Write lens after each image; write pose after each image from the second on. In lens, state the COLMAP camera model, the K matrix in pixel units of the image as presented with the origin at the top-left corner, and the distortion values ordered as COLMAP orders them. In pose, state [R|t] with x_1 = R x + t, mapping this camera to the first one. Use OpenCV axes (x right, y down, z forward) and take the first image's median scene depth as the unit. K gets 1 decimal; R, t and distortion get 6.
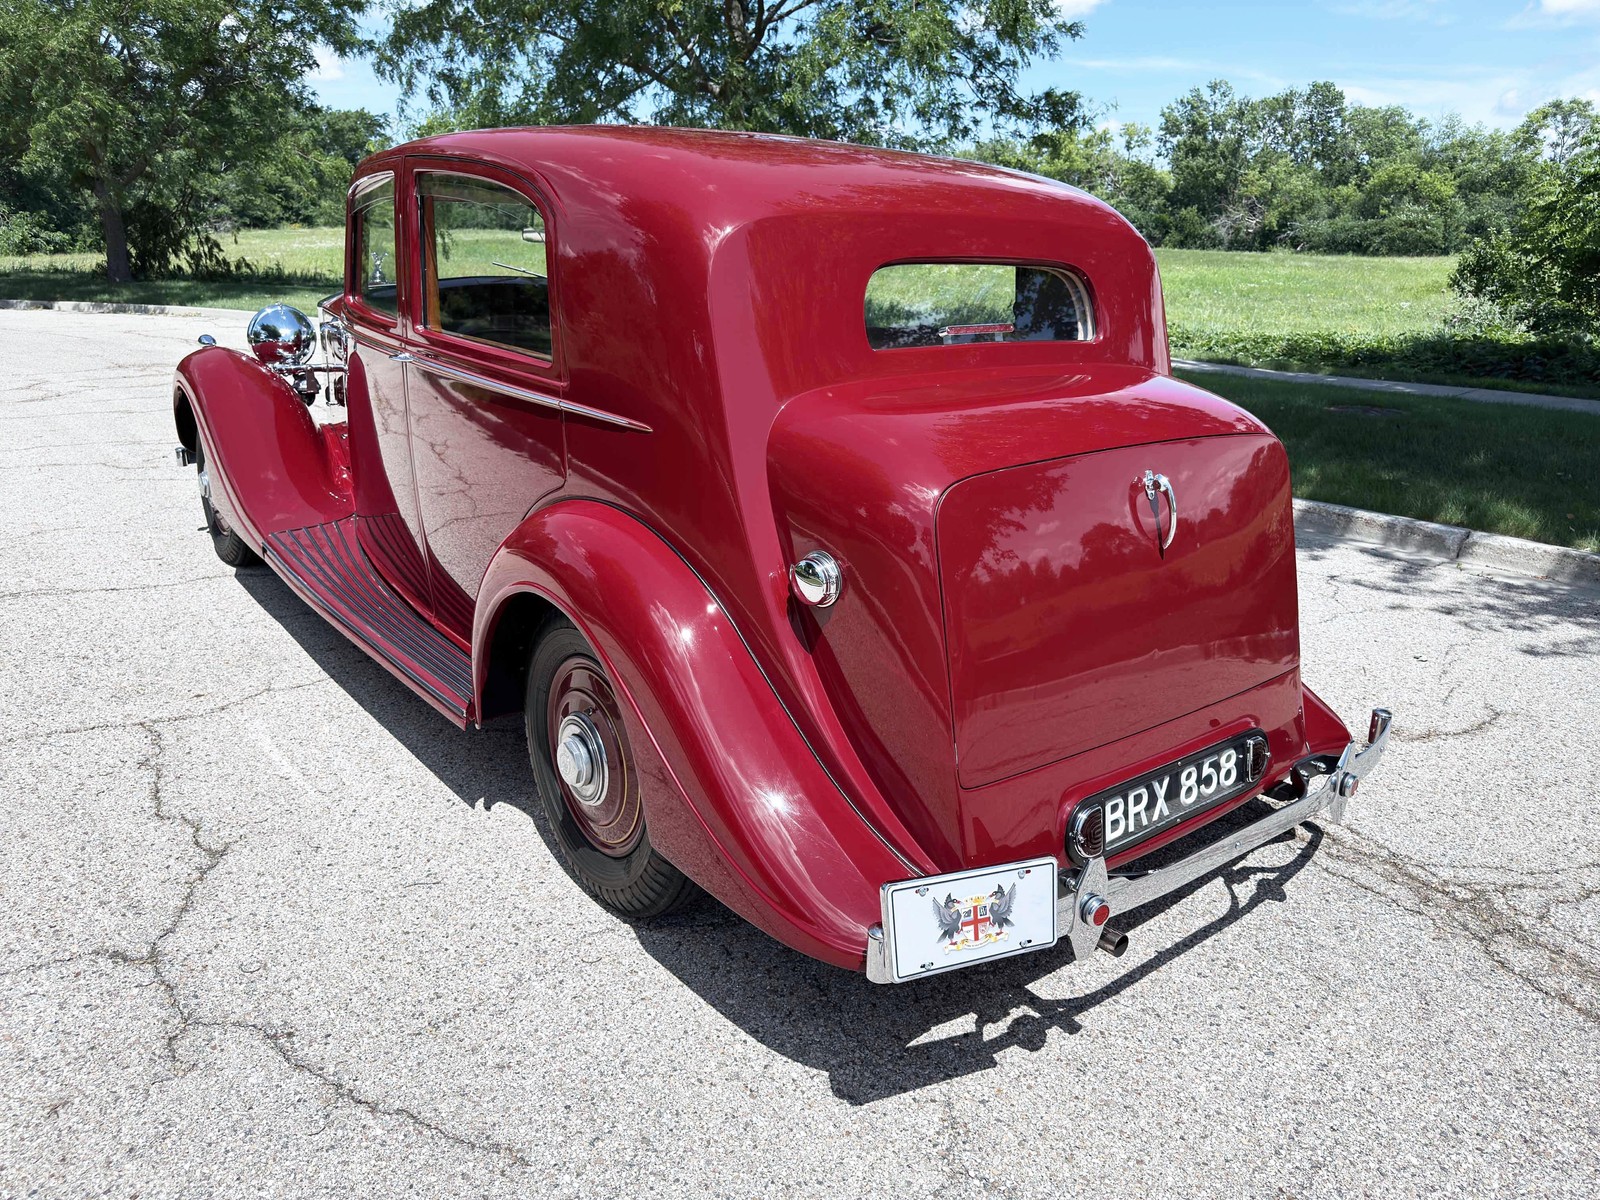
lens RADIAL K [[1129.0, 0, 800.4], [0, 1129.0, 605.1], [0, 0, 1]] dist [0.019165, -0.025222]
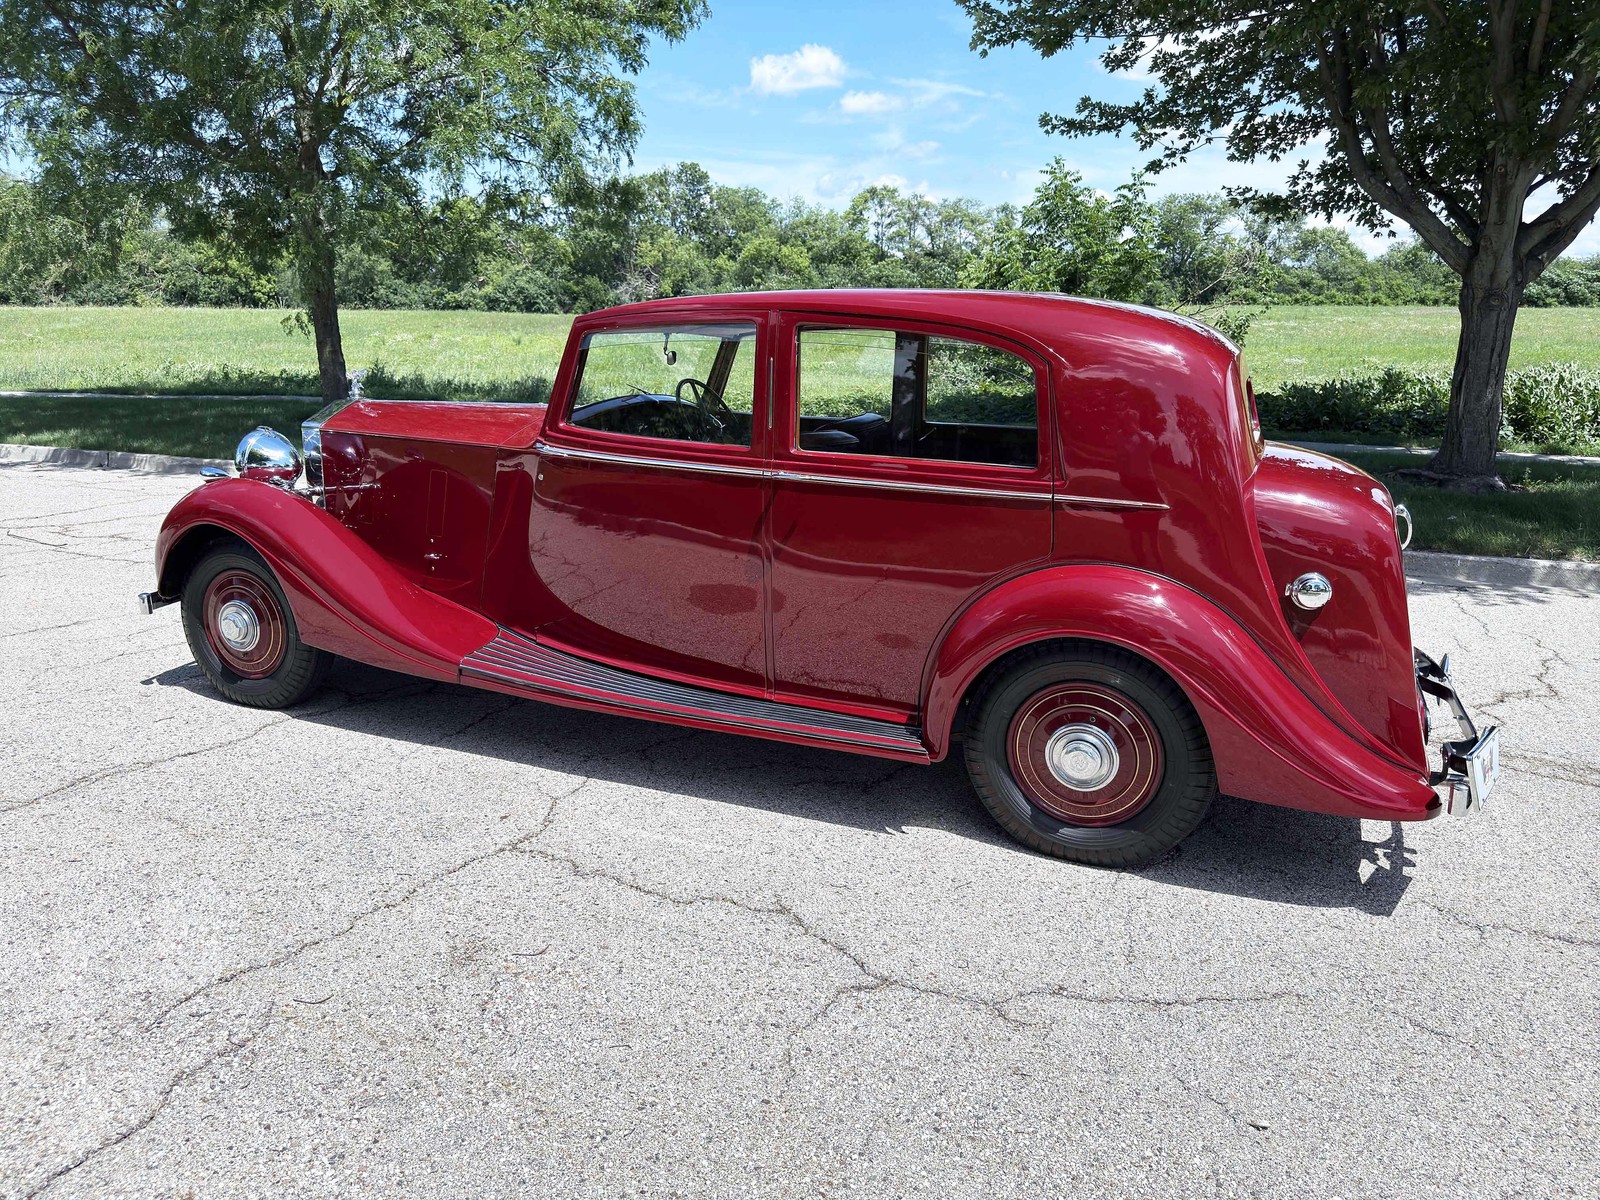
lens RADIAL K [[1118.3, 0, 791.4], [0, 1118.3, 646.3], [0, 0, 1]] dist [0.029527, -0.037335]
pose [[0.876829, -0.149777, 0.456879, -0.214034], [0.157151, 0.987328, 0.022072, -0.015387], [-0.454395, 0.052446, 0.889255, -0.006046]]
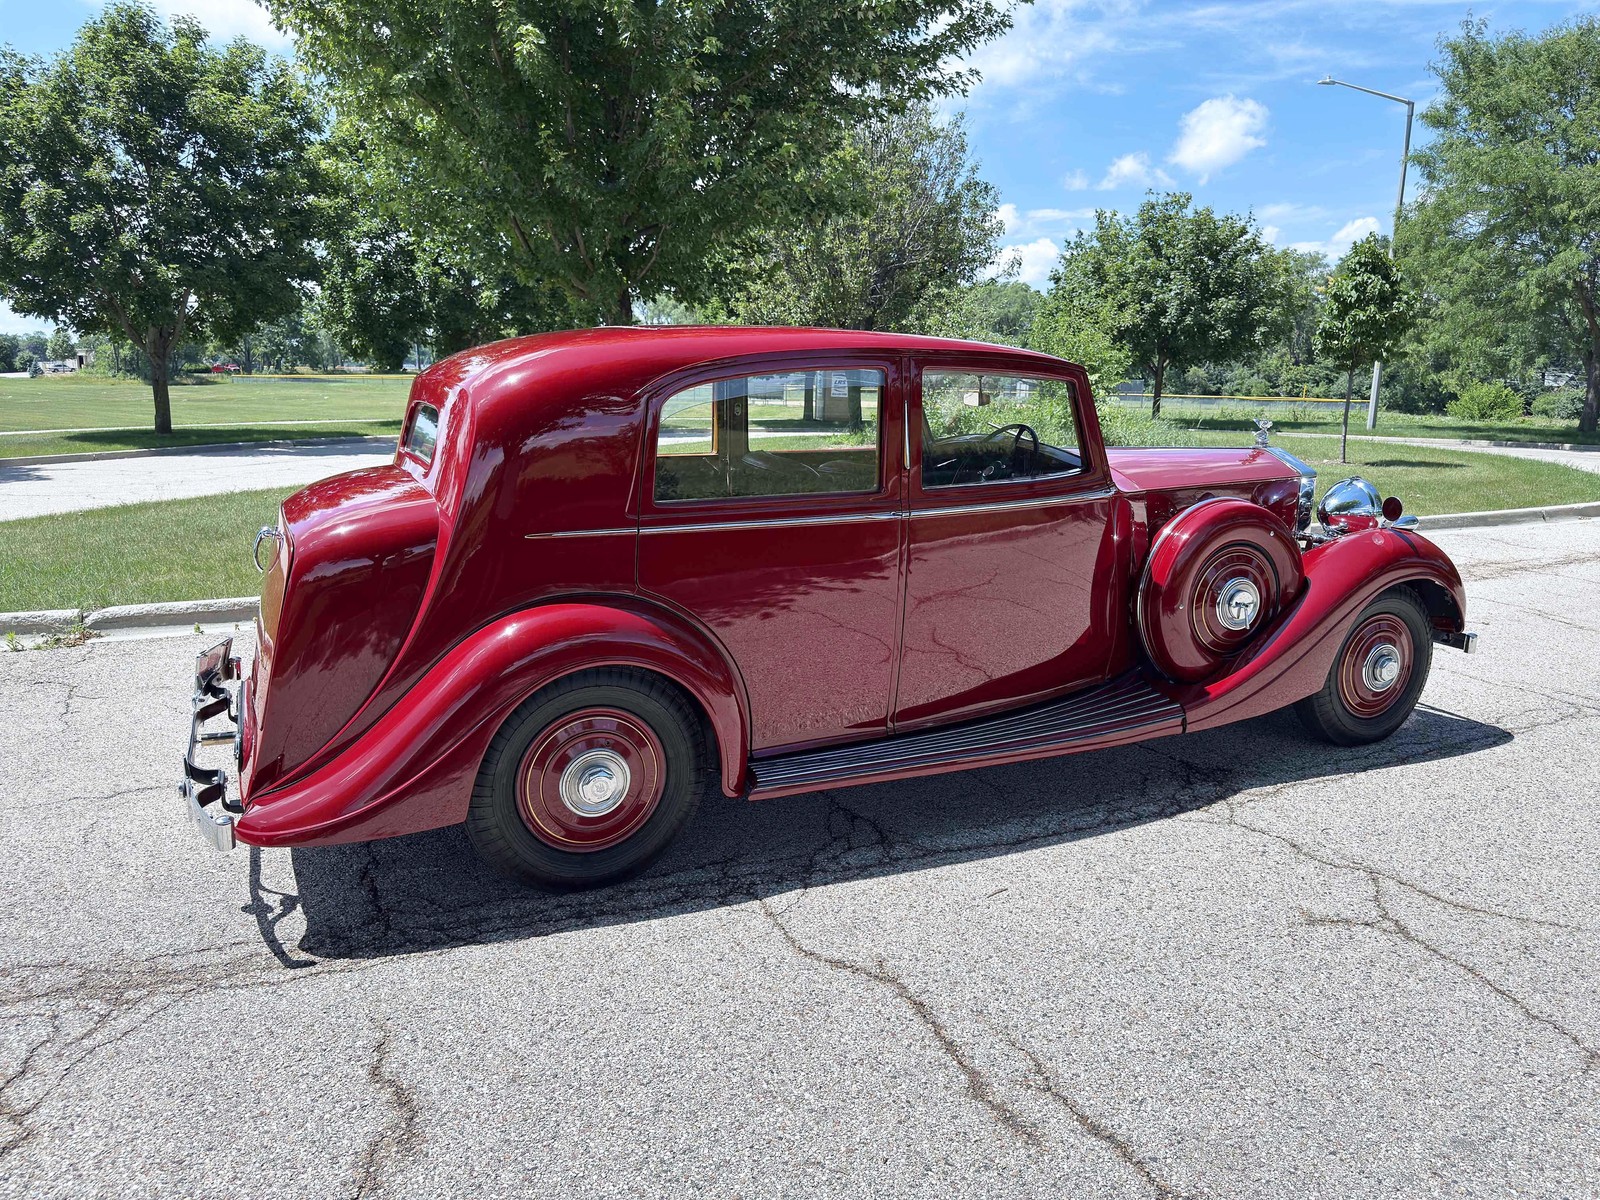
lens RADIAL K [[1129.0, 0, 805.8], [0, 1129.0, 601.2], [0, 0, 1]] dist [0.019165, -0.025222]
pose [[-0.228860, 0.166472, -0.959119, 0.297781], [-0.314265, 0.919879, 0.234649, -0.110956], [0.921336, 0.355120, -0.158208, 0.346798]]
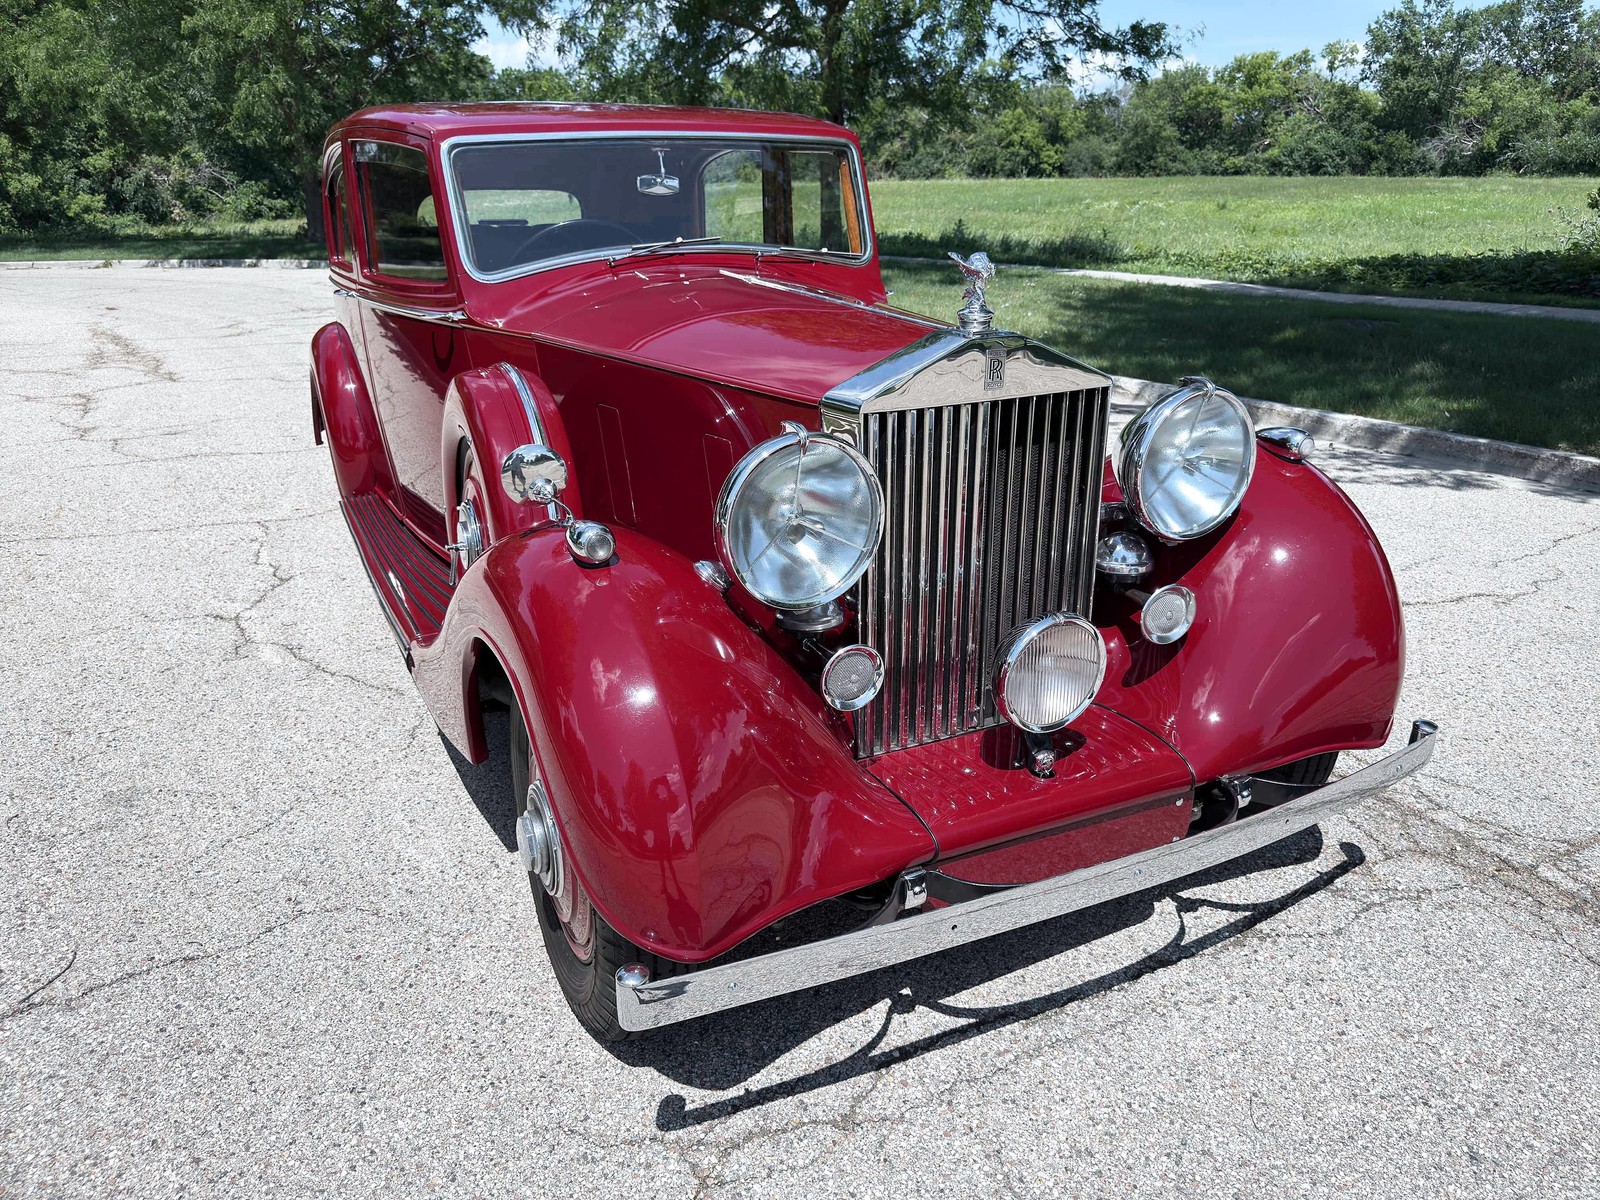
lens RADIAL K [[1129.0, 0, 802.8], [0, 1129.0, 617.9], [0, 0, 1]] dist [0.019165, -0.025222]
pose [[0.988141, 0.021800, -0.151995, 0.100177], [-0.013703, 0.998441, 0.054116, 0.038313], [0.152938, -0.051391, 0.986899, -0.104826]]
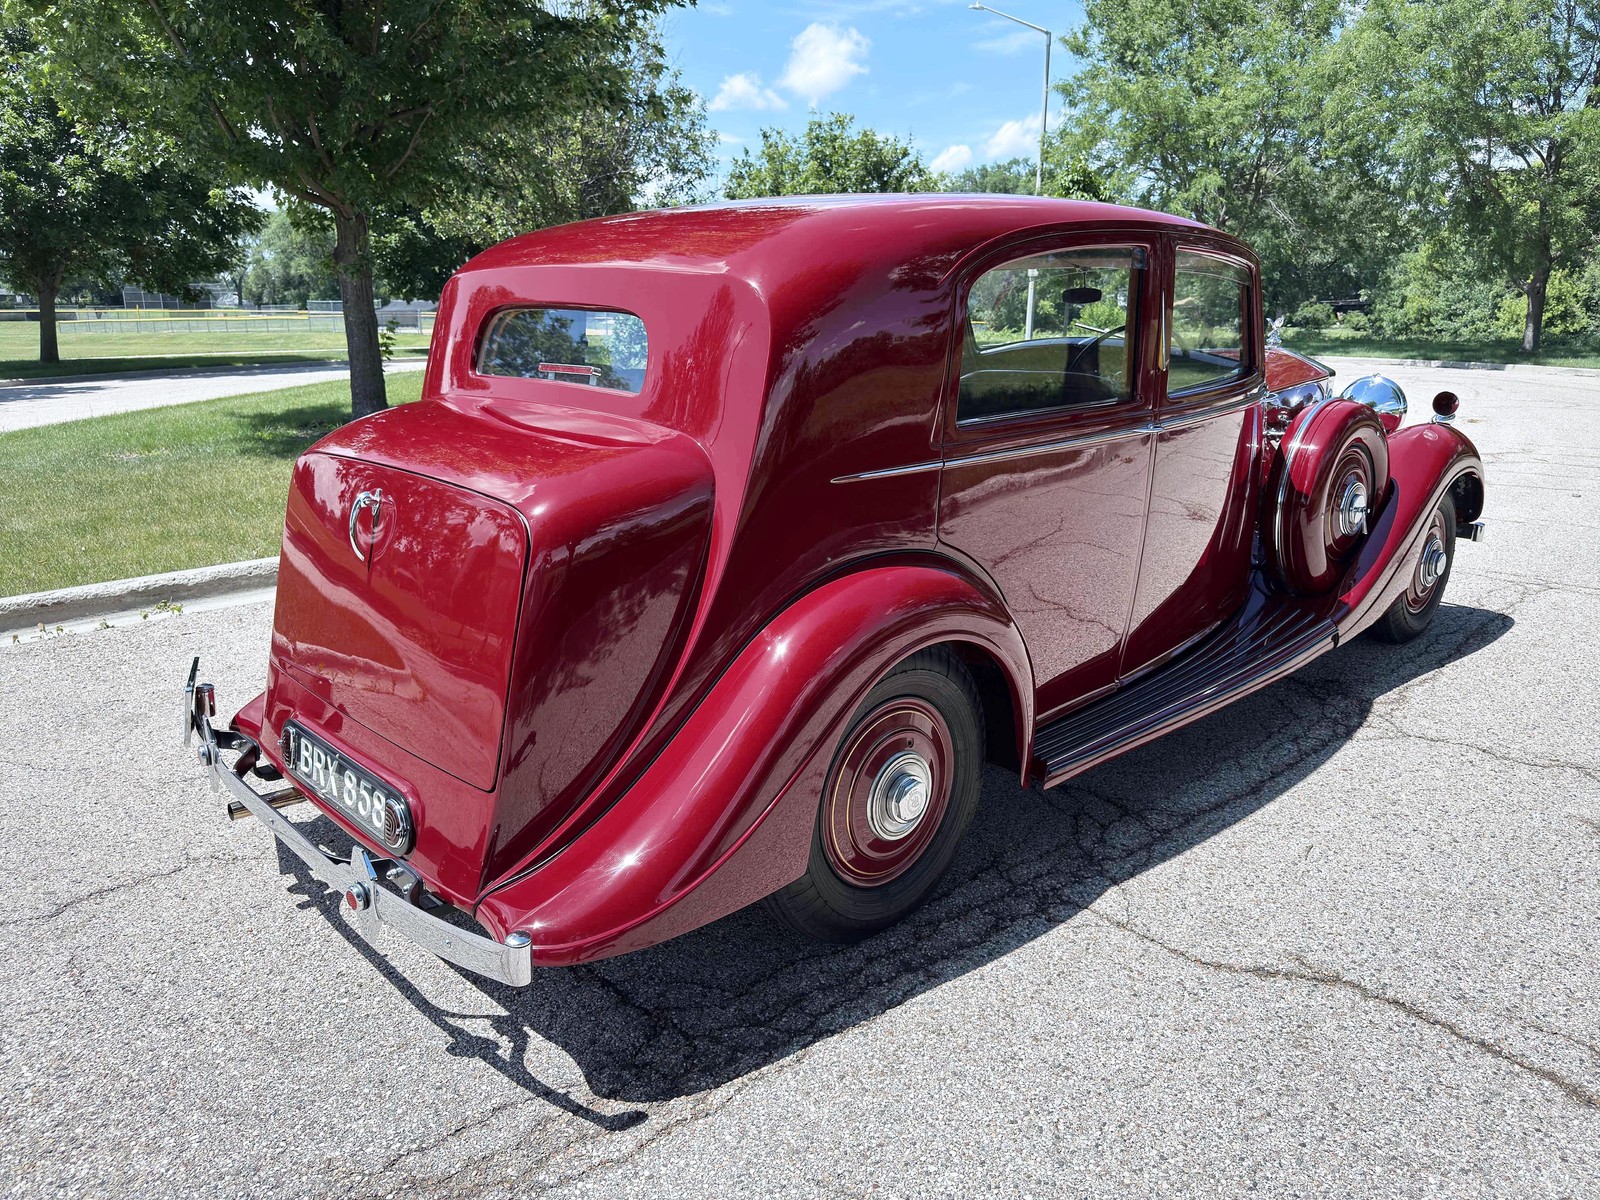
lens RADIAL K [[1129.0, 0, 808.1], [0, 1129.0, 607.0], [0, 0, 1]] dist [0.019165, -0.025222]
pose [[0.089611, 0.235952, -0.967624, 0.250609], [-0.301086, 0.932494, 0.199502, -0.062128], [0.949377, 0.273461, 0.154604, 0.218734]]
